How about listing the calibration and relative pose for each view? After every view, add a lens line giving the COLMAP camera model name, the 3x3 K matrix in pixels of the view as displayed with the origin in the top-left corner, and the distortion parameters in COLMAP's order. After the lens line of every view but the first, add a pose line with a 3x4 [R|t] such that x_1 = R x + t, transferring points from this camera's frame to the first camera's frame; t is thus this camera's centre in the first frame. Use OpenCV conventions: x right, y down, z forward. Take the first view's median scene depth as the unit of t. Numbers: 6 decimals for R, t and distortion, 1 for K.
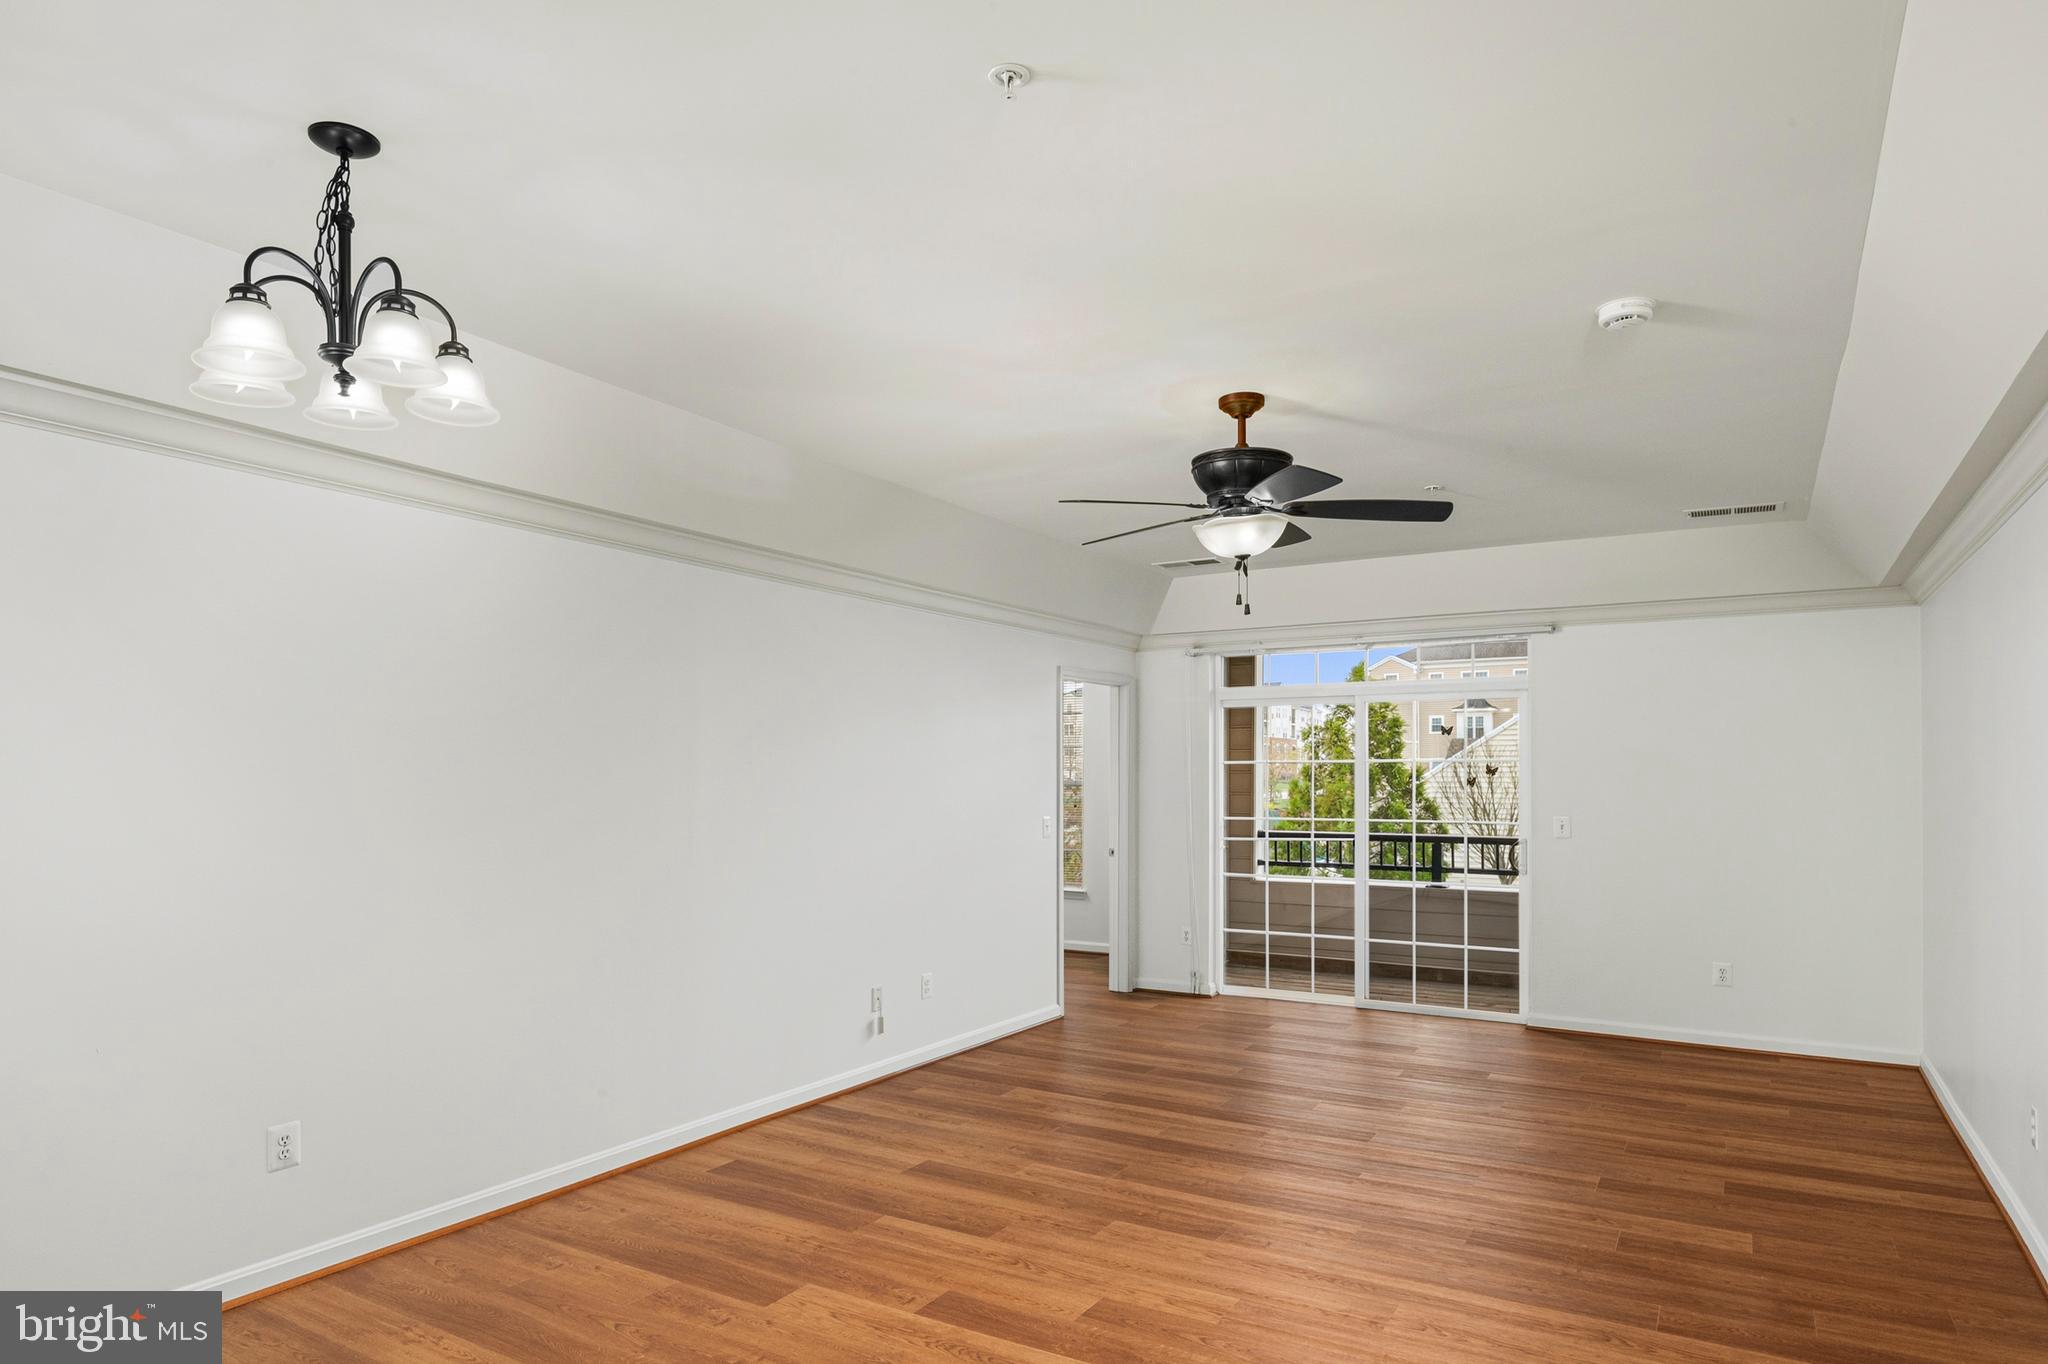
lens RADIAL K [[1104.2, 0, 990.3], [0, 1104.2, 674.4], [0, 0, 1]] dist [0.000913, 0.000411]
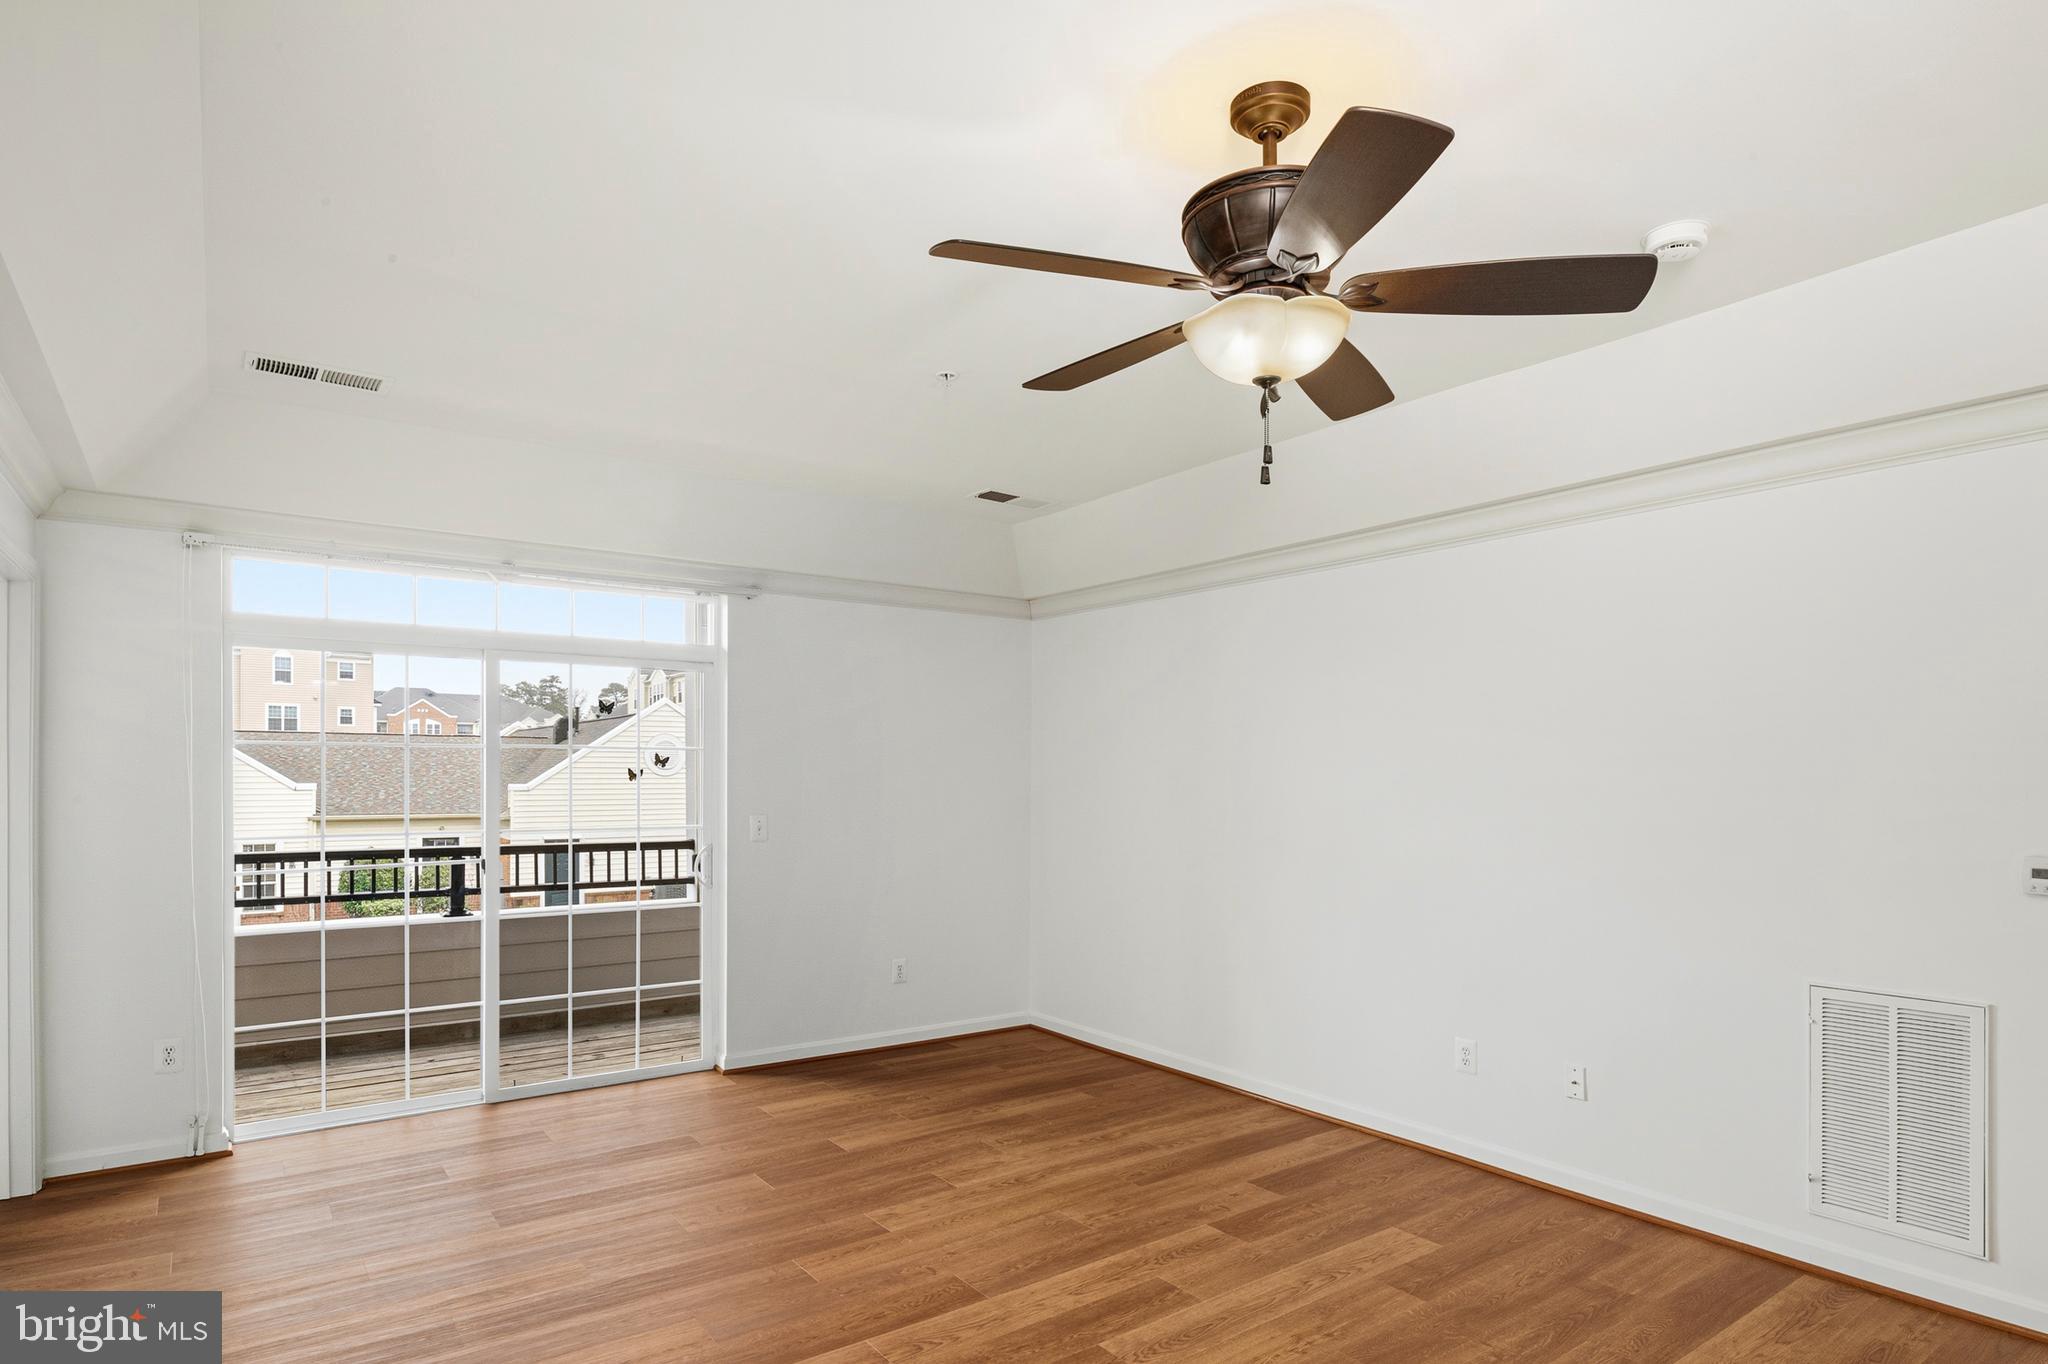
lens RADIAL K [[1104.2, 0, 990.3], [0, 1104.2, 674.4], [0, 0, 1]] dist [0.000913, 0.000411]
pose [[0.408746, 0.091559, 0.908044, -0.184106], [-0.085915, 0.994397, -0.061592, 0.057634], [-0.908595, -0.052839, 0.414322, 0.467397]]
